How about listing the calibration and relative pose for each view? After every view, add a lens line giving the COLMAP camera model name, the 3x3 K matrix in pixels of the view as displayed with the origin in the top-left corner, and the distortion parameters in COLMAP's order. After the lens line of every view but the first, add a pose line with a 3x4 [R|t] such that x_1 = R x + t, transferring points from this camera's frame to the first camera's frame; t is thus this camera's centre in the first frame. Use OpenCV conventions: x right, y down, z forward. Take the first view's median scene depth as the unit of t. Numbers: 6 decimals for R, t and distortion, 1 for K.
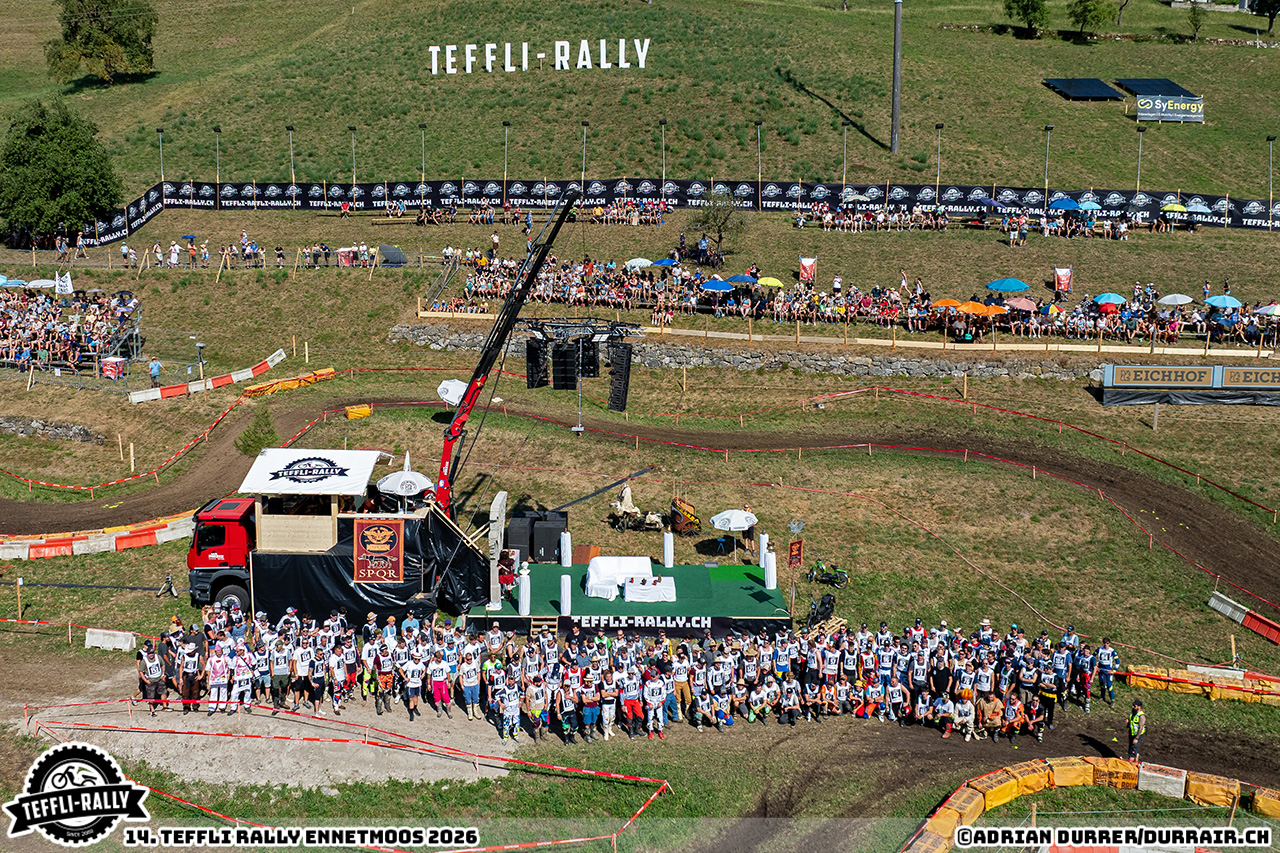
lens RADIAL K [[1209.1, 0, 626.7], [0, 1209.1, 424.6], [0, 0, 1]] dist [-0.037095, 0.000000]
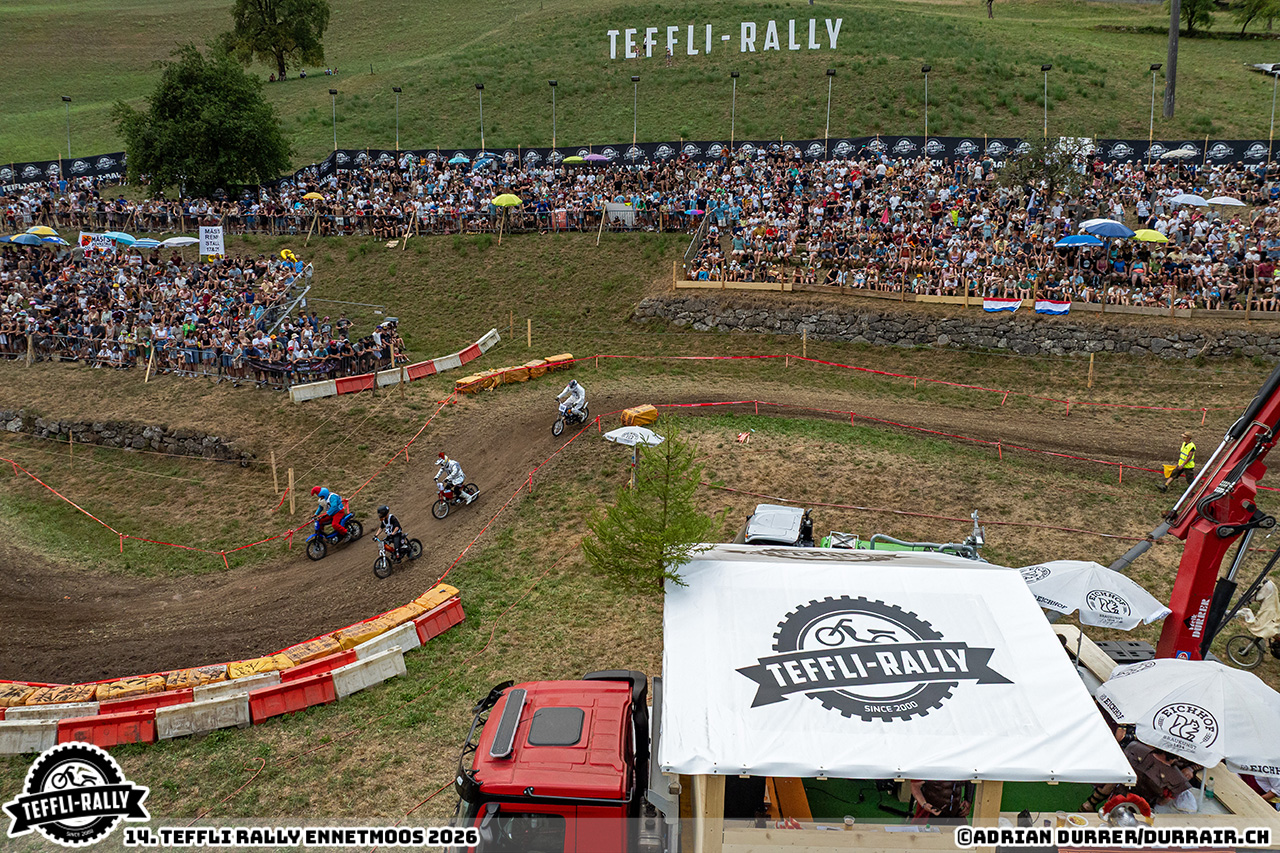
lens RADIAL K [[896.2, 0, 646.5], [0, 896.2, 423.3], [0, 0, 1]] dist [-0.033492, -0.000919]
pose [[0.999584, 0.006130, -0.028172, -0.149472], [-0.005753, 0.999893, 0.013451, -0.010309], [0.028252, -0.013283, 0.999513, 0.378187]]
